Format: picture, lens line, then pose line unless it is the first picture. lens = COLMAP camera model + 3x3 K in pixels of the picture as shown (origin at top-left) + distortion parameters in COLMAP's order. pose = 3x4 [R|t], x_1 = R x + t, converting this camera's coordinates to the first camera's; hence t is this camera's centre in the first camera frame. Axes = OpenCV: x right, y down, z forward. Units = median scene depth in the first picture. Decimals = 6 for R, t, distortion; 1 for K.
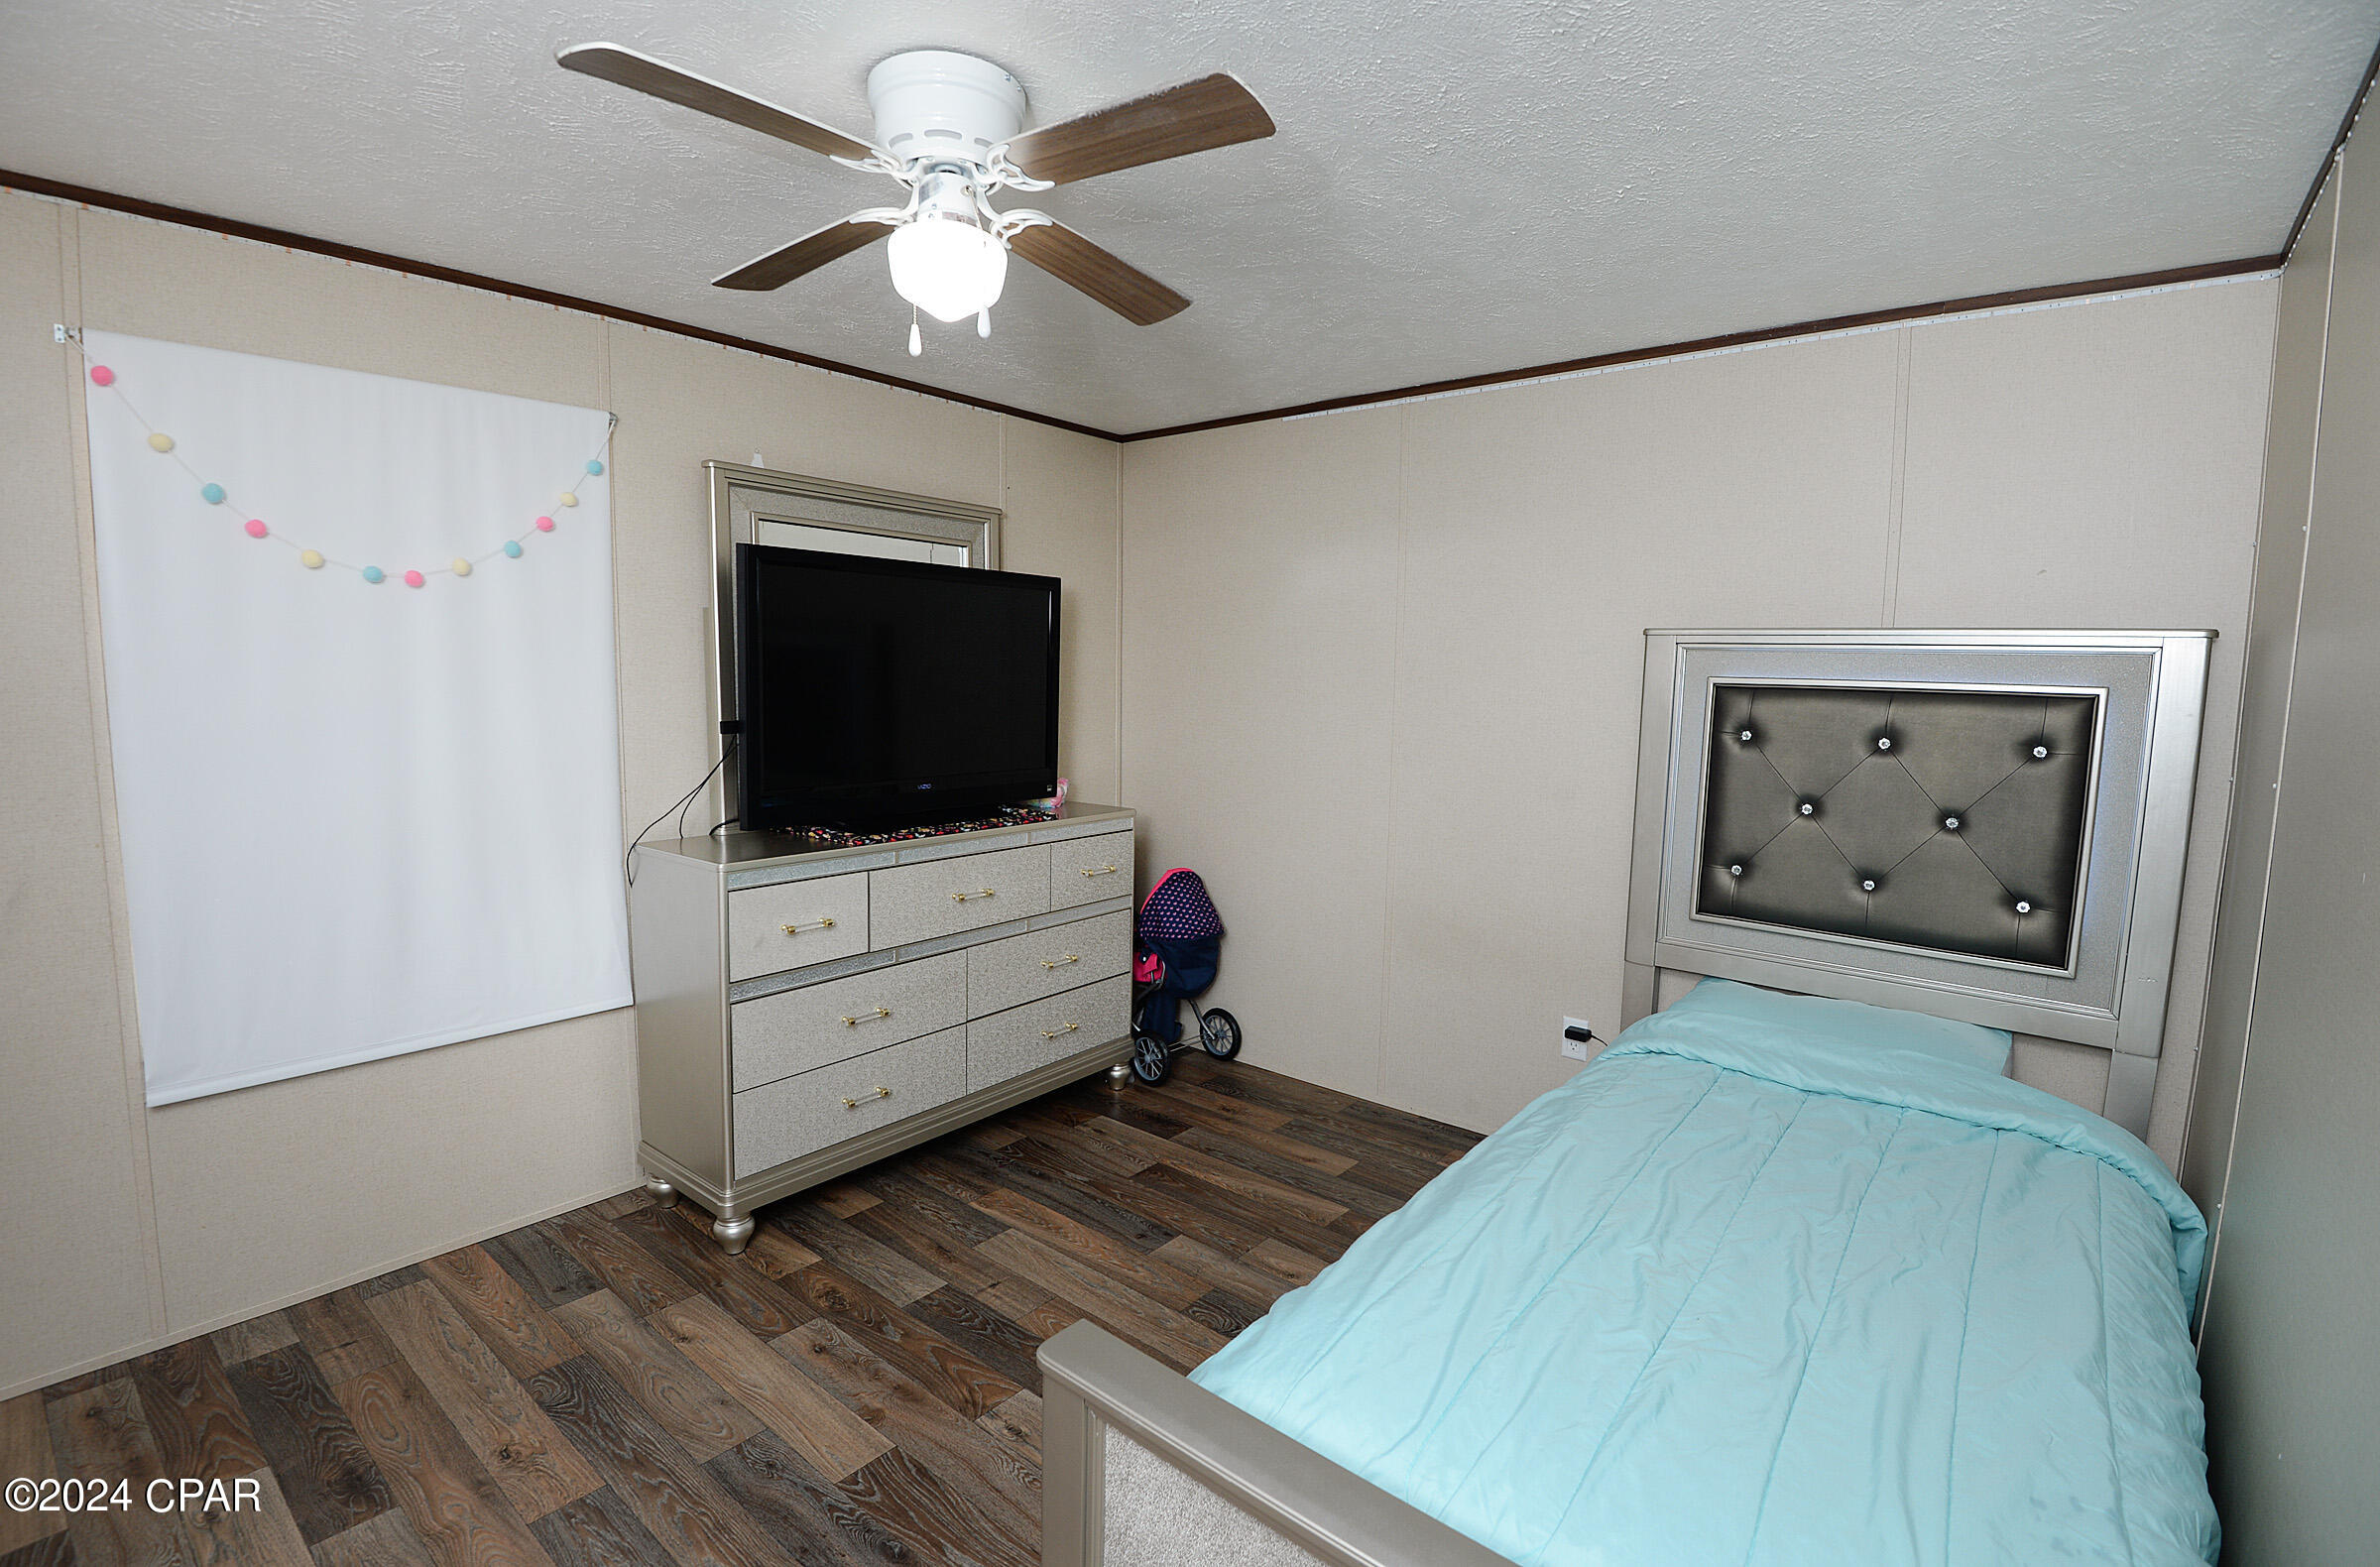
lens RADIAL K [[1107.8, 0, 1168.8], [0, 1107.8, 792.2], [0, 0, 1]] dist [-0.013376, -0.019413]
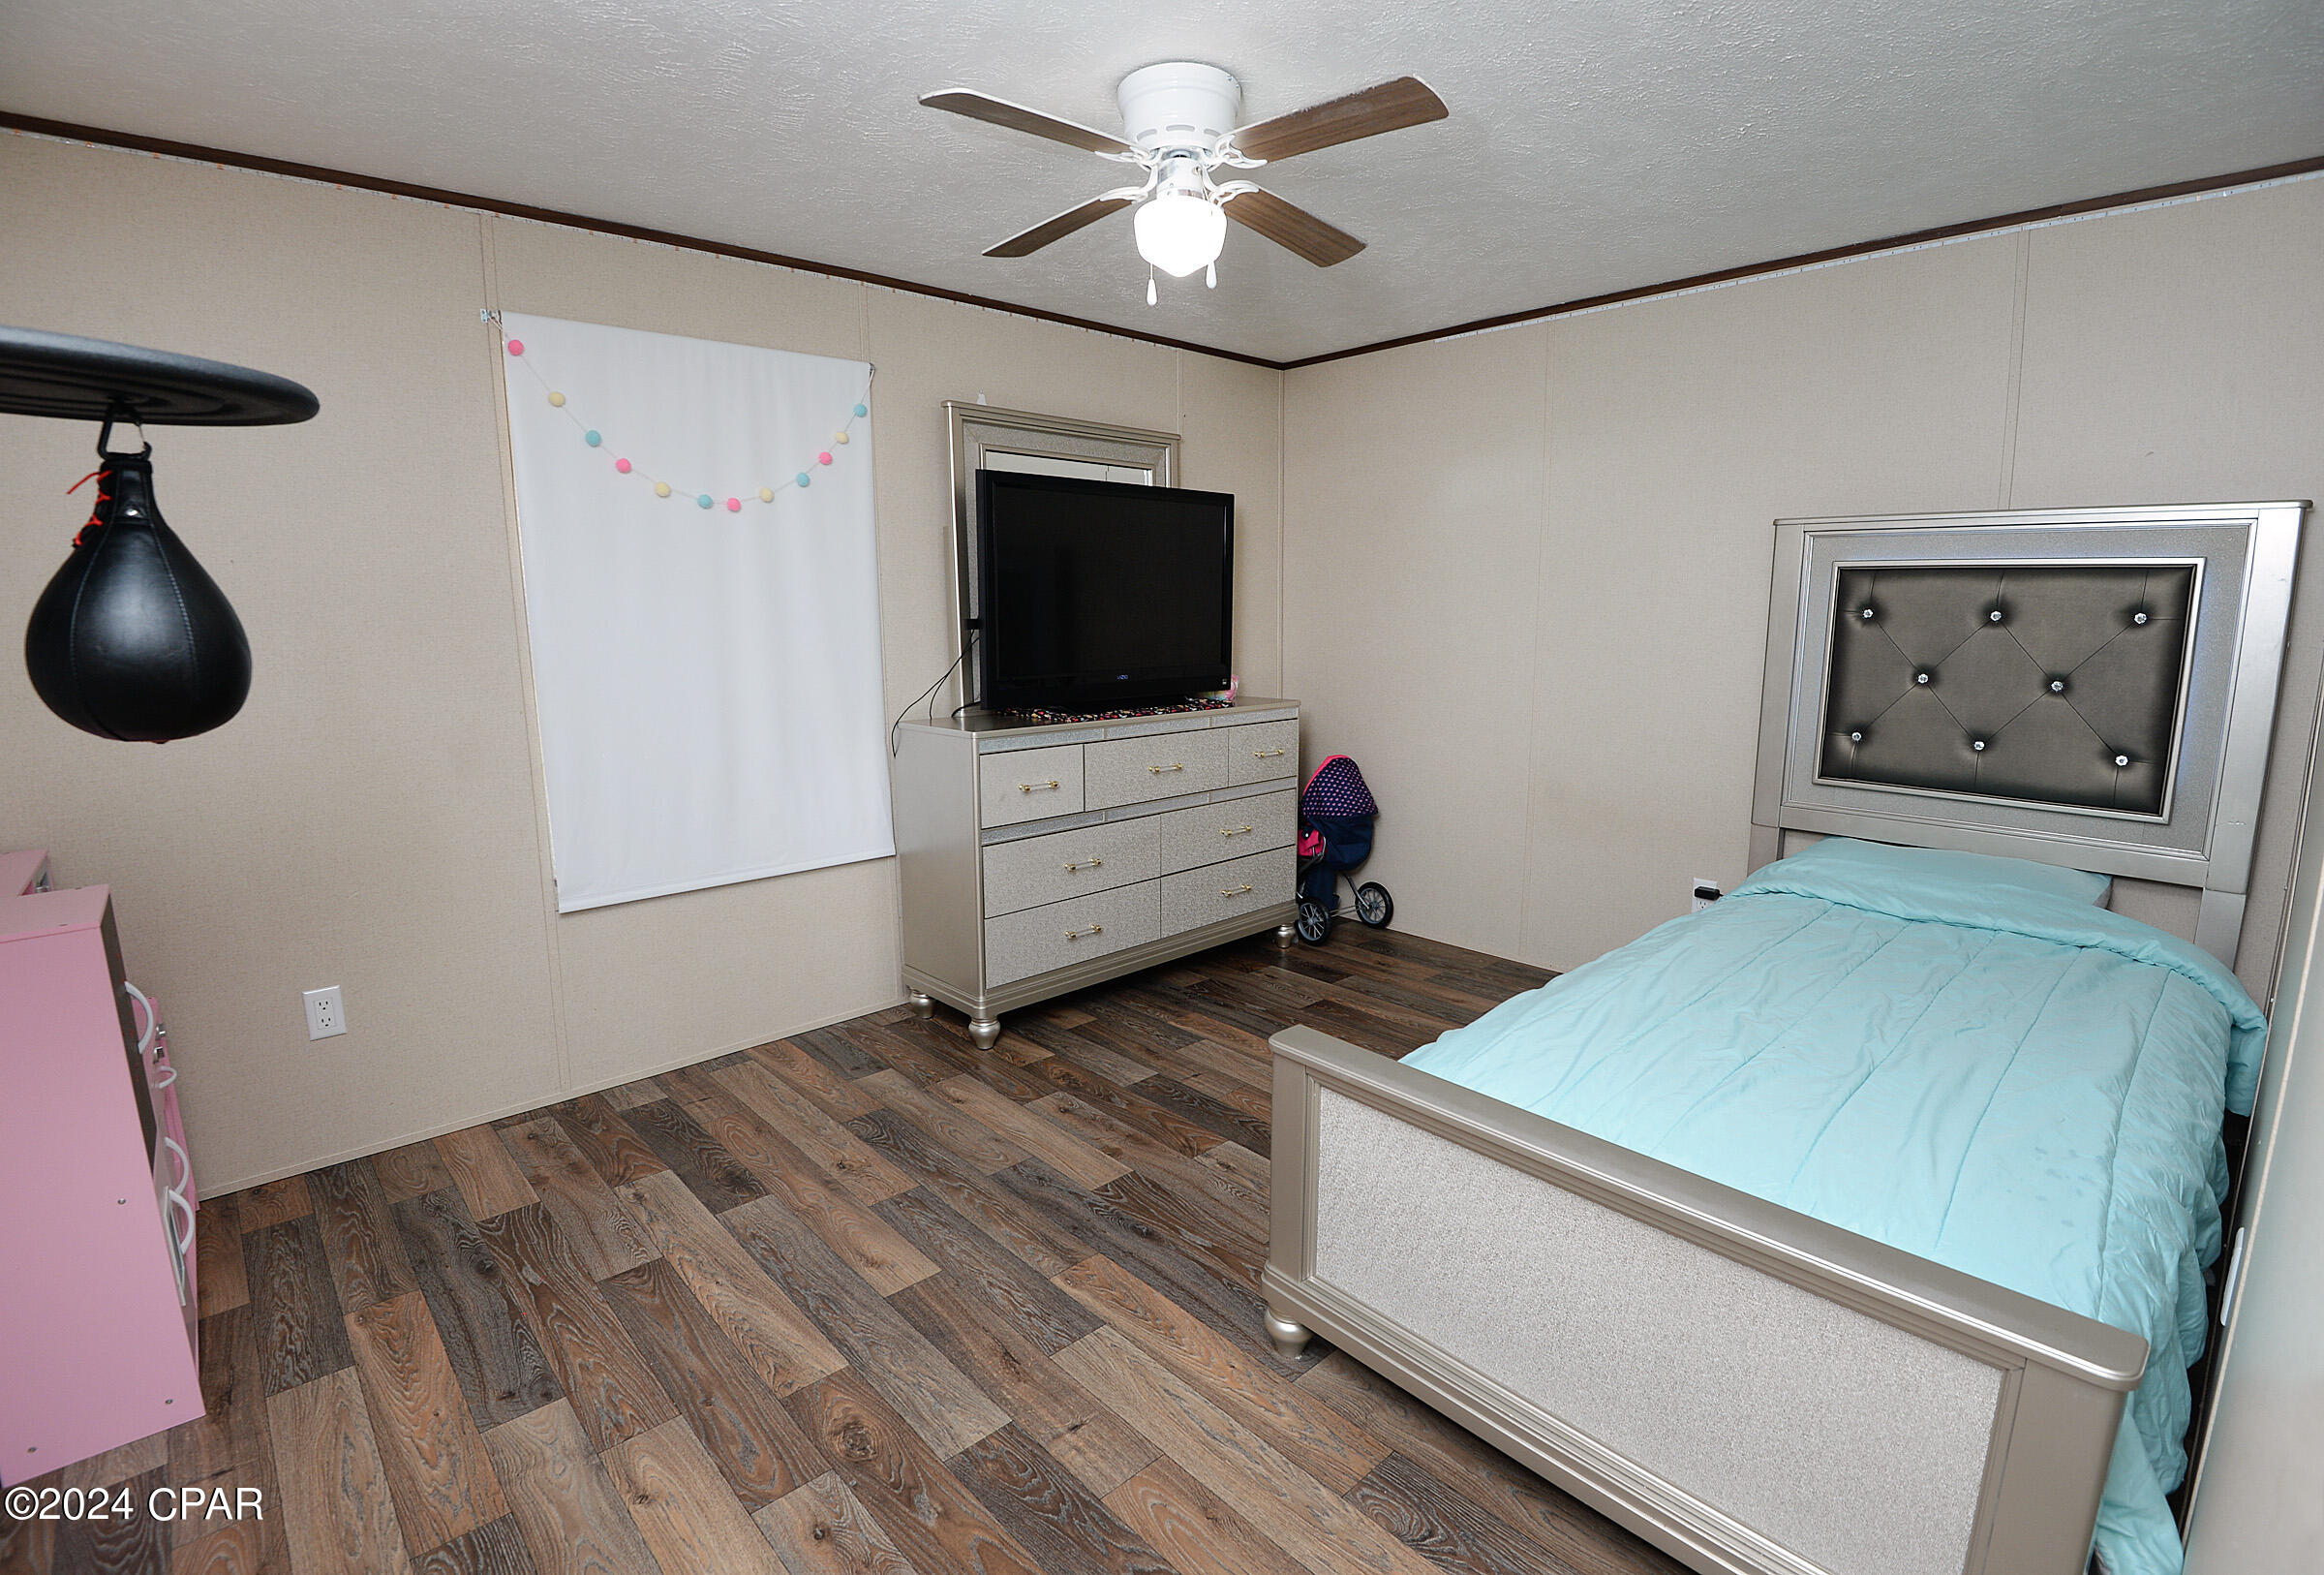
lens RADIAL K [[1095.9, 0, 1163.9], [0, 1095.9, 787.7], [0, 0, 1]] dist [-0.008365, -0.024250]
pose [[0.992165, -0.001968, -0.124923, -0.044072], [0.008787, 0.998499, 0.054061, 0.066116], [0.124629, -0.054735, 0.990693, -0.199073]]
